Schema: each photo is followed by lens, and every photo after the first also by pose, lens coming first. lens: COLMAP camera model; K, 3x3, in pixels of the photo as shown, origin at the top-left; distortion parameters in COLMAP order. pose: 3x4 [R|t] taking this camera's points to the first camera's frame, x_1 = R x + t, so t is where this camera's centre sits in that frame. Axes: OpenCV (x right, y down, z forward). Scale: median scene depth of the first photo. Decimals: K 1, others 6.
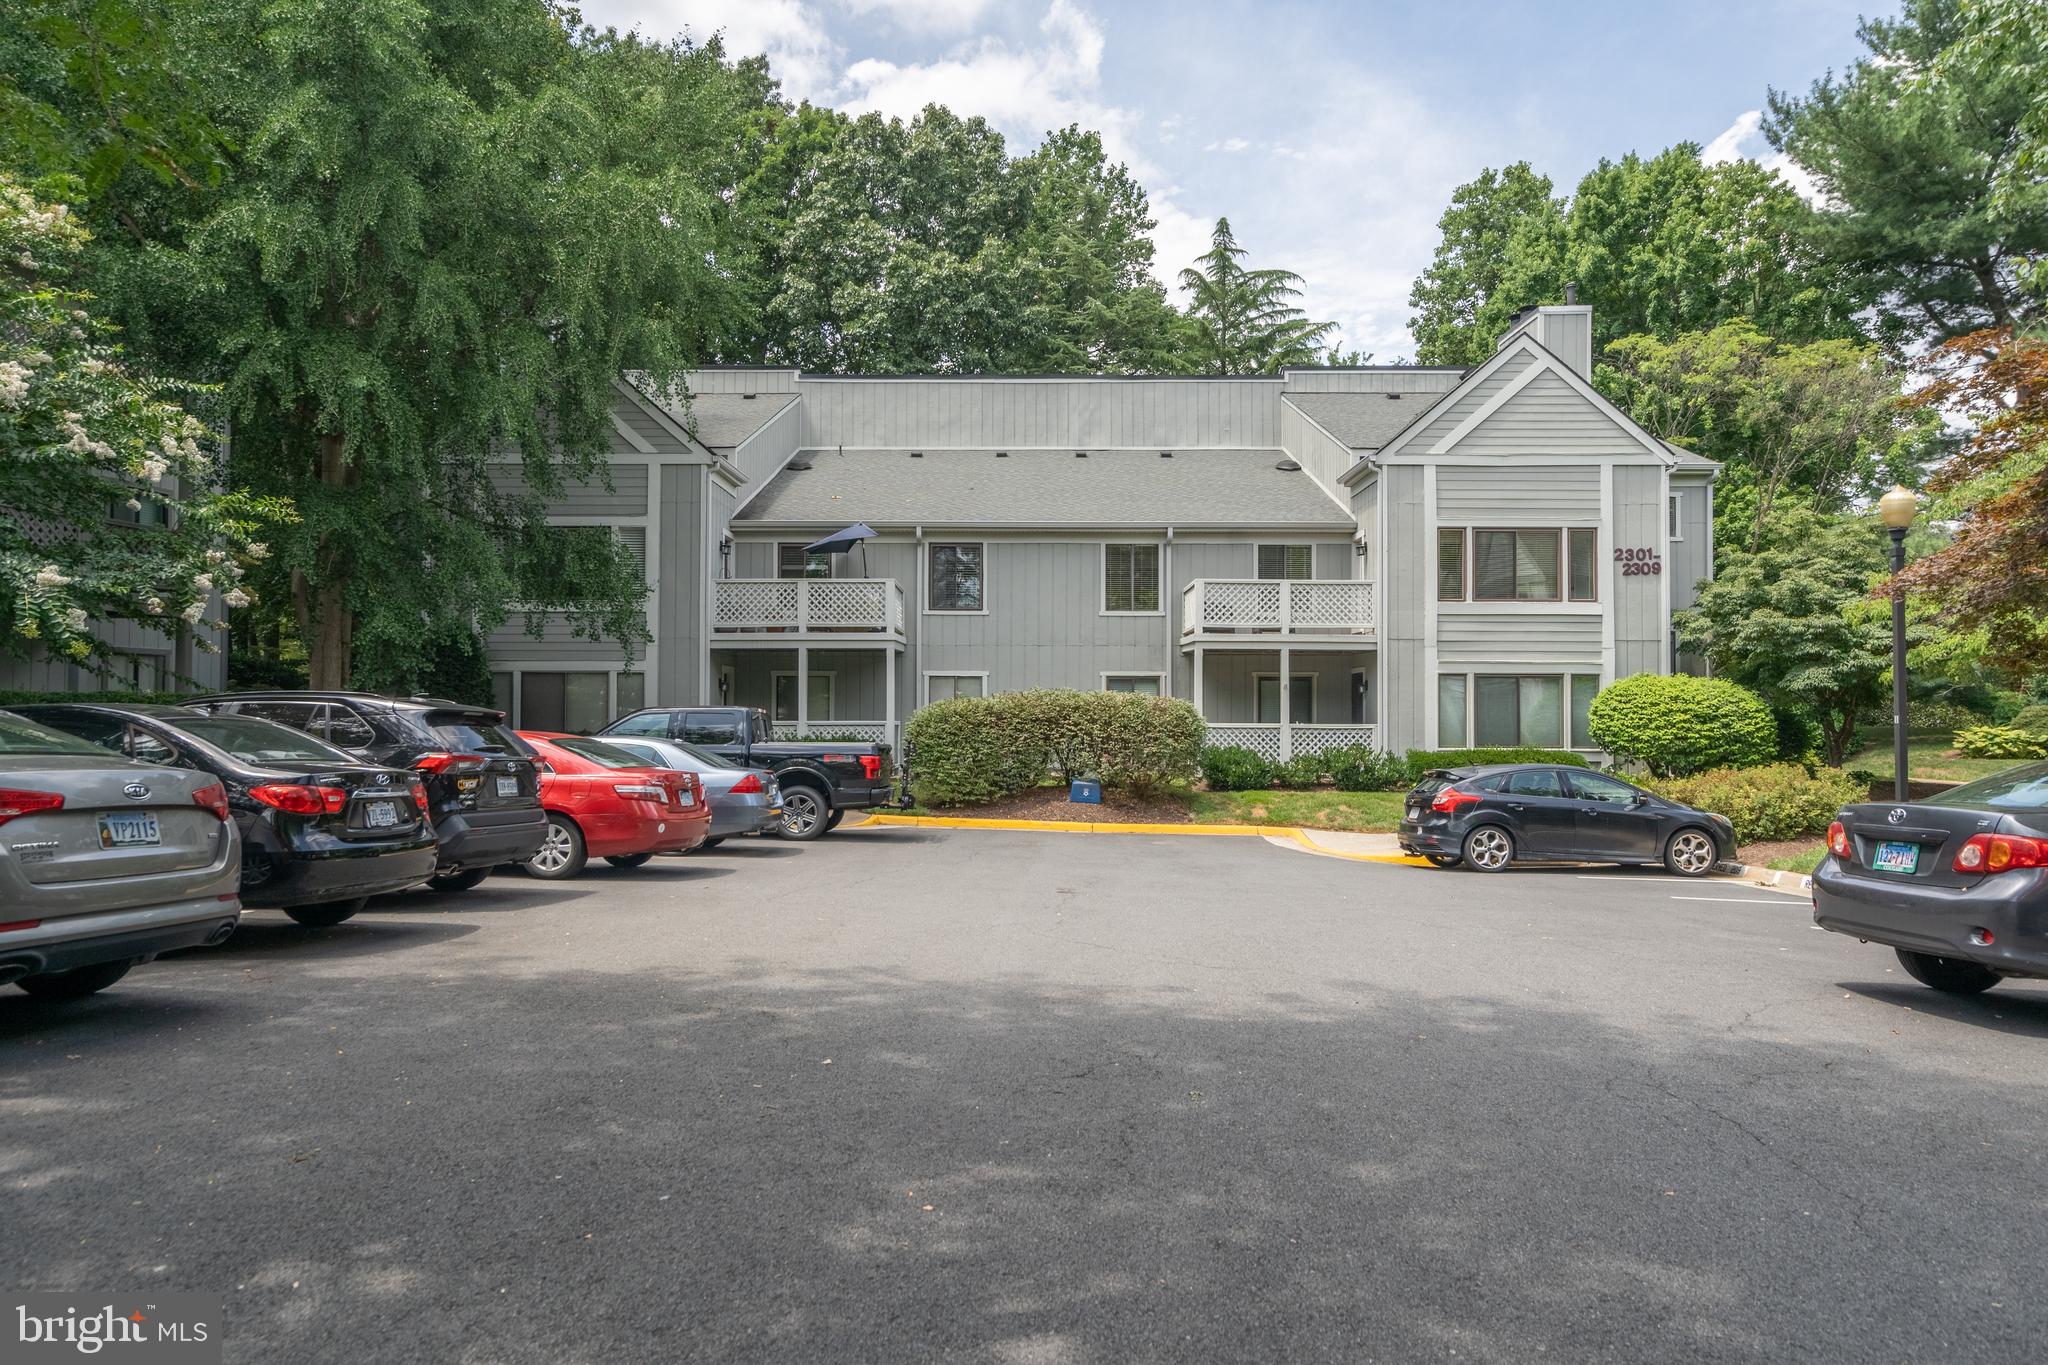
lens RADIAL K [[1274.5, 0, 1021.9], [0, 1274.5, 686.4], [0, 0, 1]] dist [-0.000226, 0.003378]
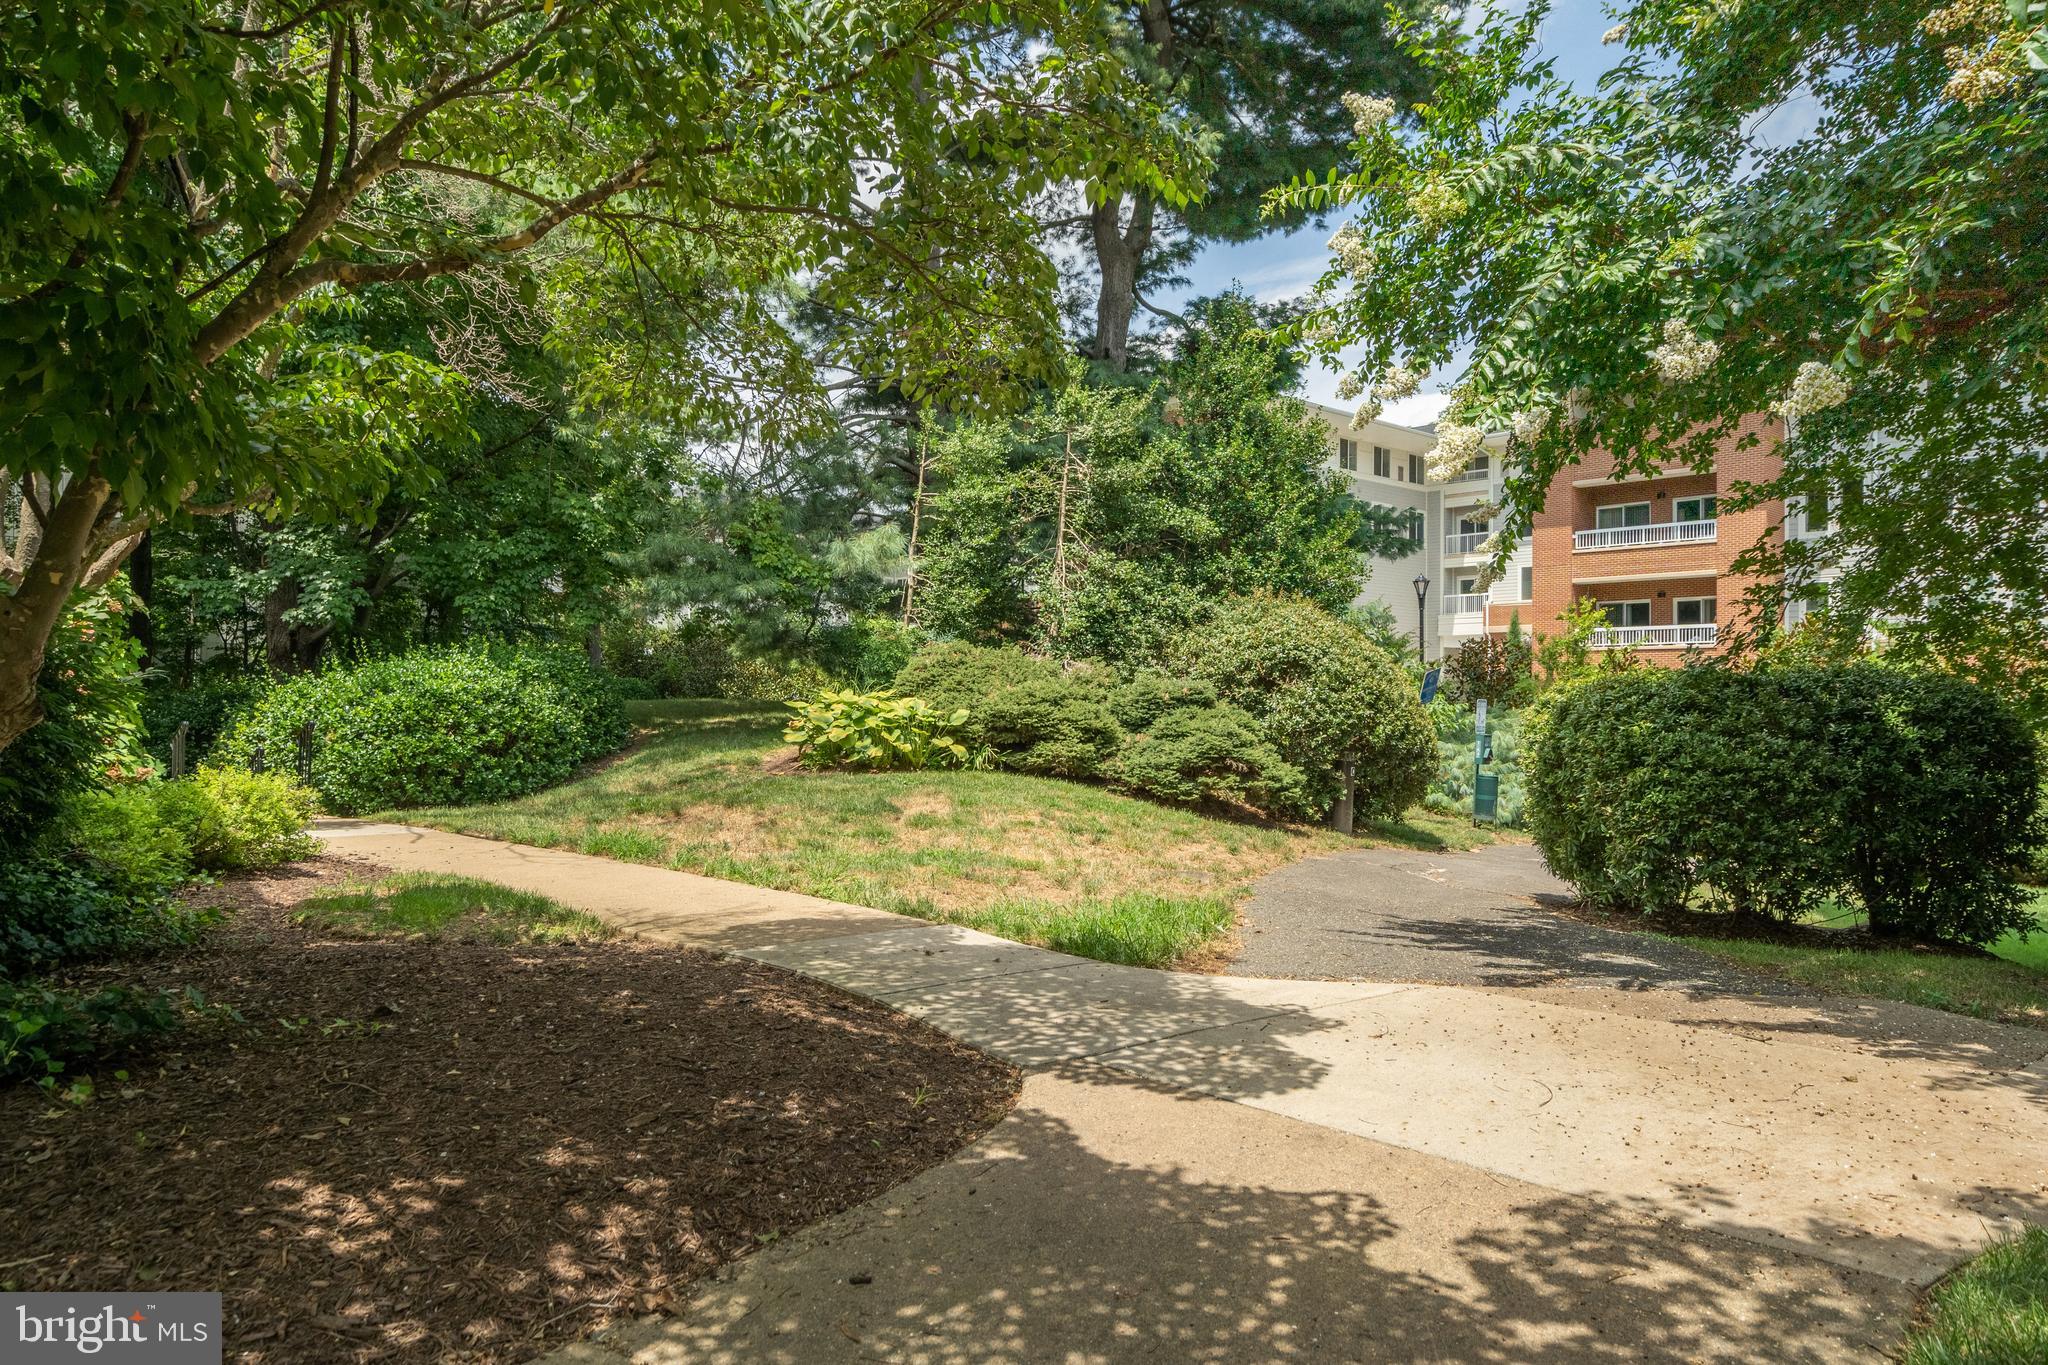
lens RADIAL K [[1417.2, 0, 1026.2], [0, 1417.2, 679.2], [0, 0, 1]] dist [0.004281, 0.003268]
pose [[0.710086, 0.004129, 0.704102, 0.260364], [-0.013794, 0.999872, 0.008048, 0.012817], [-0.703979, -0.015427, 0.710053, 0.348573]]
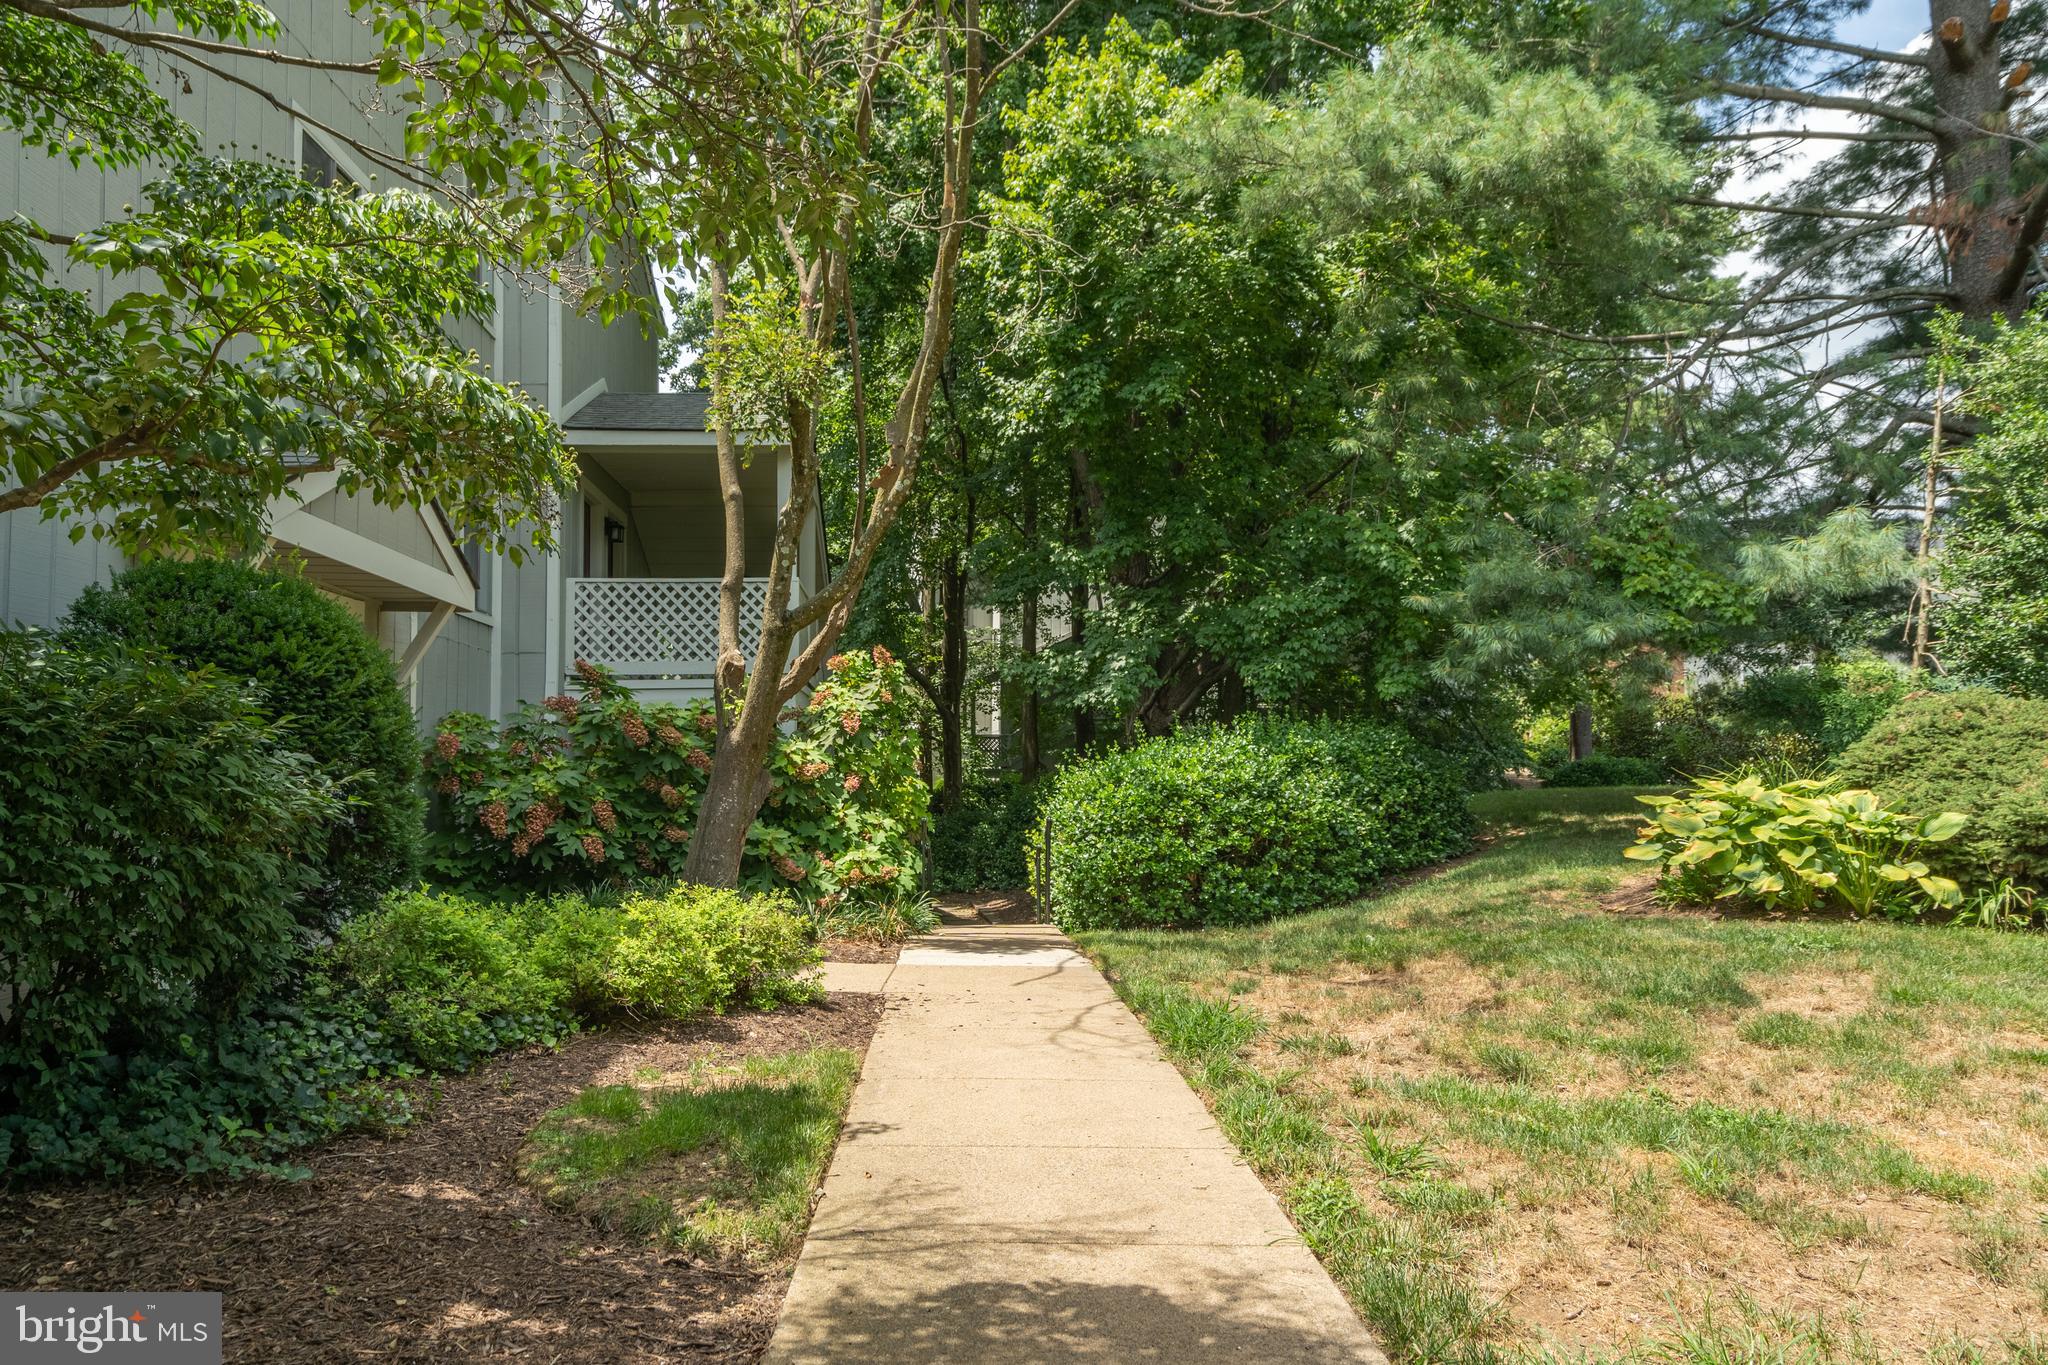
lens RADIAL K [[1417.2, 0, 960.0], [0, 1417.2, 710.9], [0, 0, 1]] dist [0.004281, 0.003268]
pose [[0.999913, -0.011669, -0.006113, 0.331086], [0.011508, 0.999603, -0.025714, 0.012941], [0.006411, 0.025641, 0.999651, 0.394167]]
